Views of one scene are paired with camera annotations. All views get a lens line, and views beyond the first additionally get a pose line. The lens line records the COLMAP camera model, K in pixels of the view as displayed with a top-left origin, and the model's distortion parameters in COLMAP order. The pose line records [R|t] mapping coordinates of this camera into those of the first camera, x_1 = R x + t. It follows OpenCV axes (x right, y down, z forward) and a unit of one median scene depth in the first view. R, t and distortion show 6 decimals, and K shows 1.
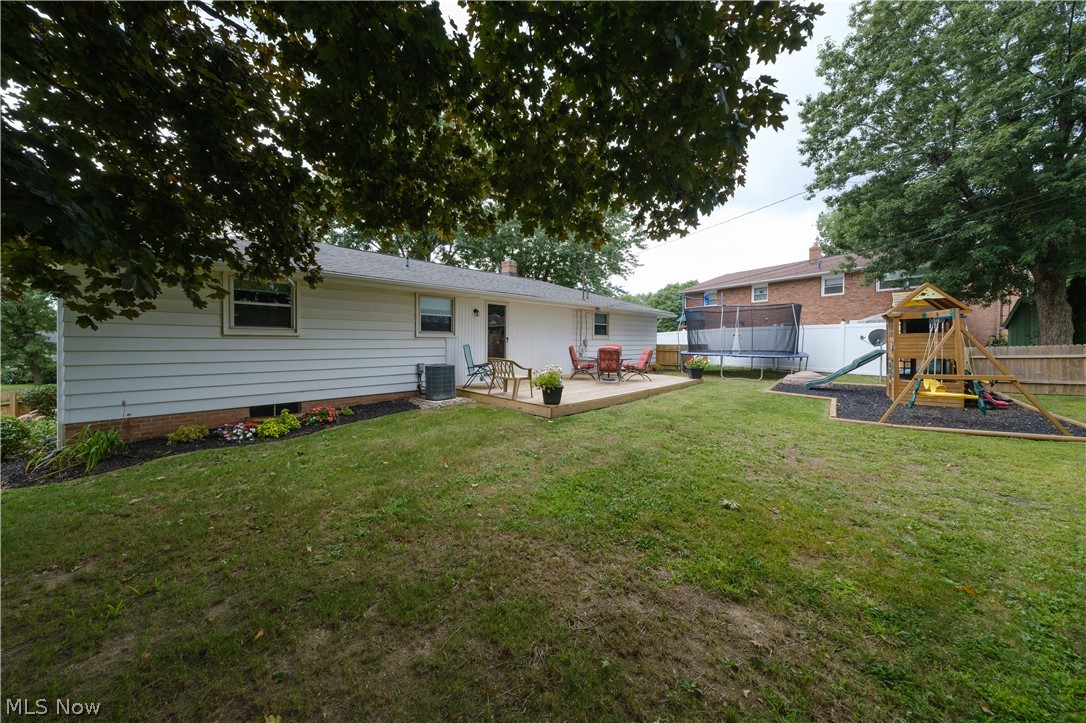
lens RADIAL K [[363.4, 0, 527.0], [0, 363.4, 343.8], [0, 0, 1]] dist [0.007988, -0.001455]
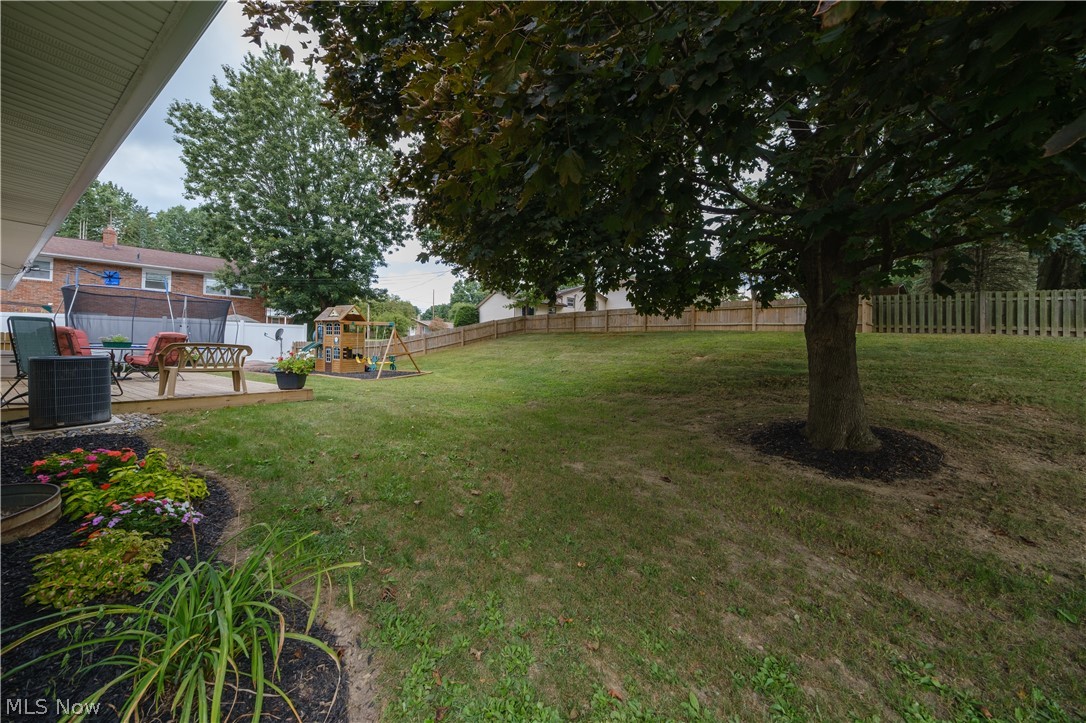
lens RADIAL K [[363.4, 0, 540.0], [0, 363.4, 353.7], [0, 0, 1]] dist [0.007988, -0.001455]
pose [[-0.231142, -0.013340, 0.972829, -0.765647], [-0.008757, 0.999894, 0.011630, 0.038444], [-0.972881, -0.005831, -0.231234, 0.434837]]
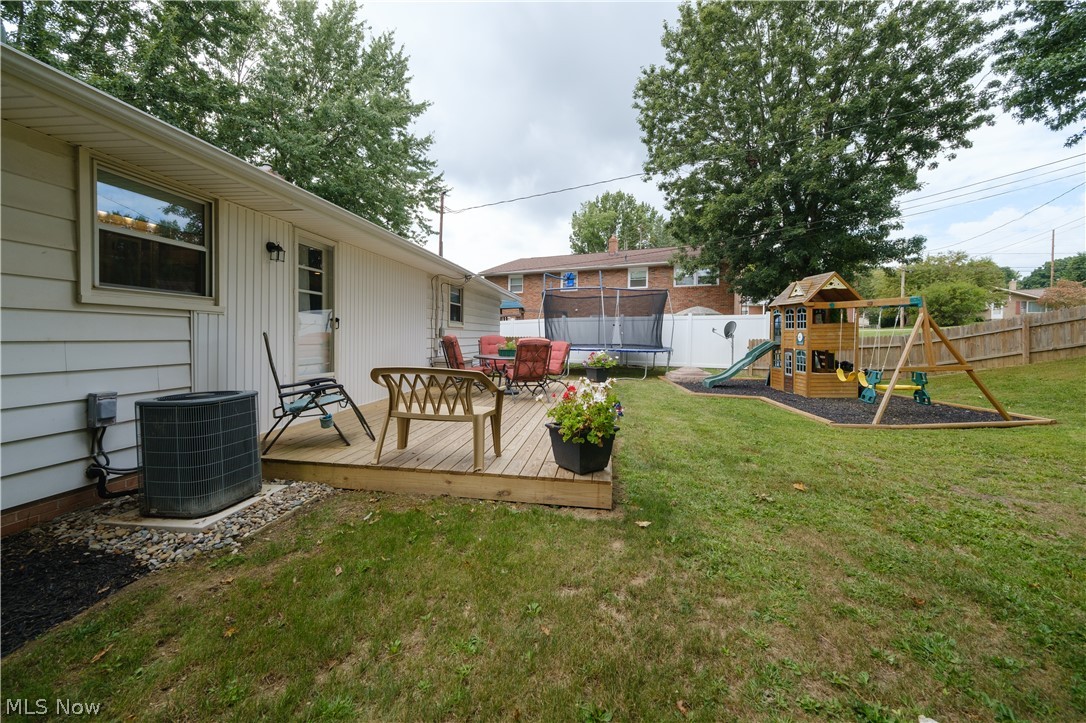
lens RADIAL K [[434.6, 0, 531.8], [0, 434.6, 345.8], [0, 0, 1]] dist [0.004824, -0.000250]
pose [[0.797142, -0.009710, 0.603714, -0.212273], [0.000316, 0.999877, 0.015665, 0.009330], [-0.603792, -0.012297, 0.797047, 0.472516]]
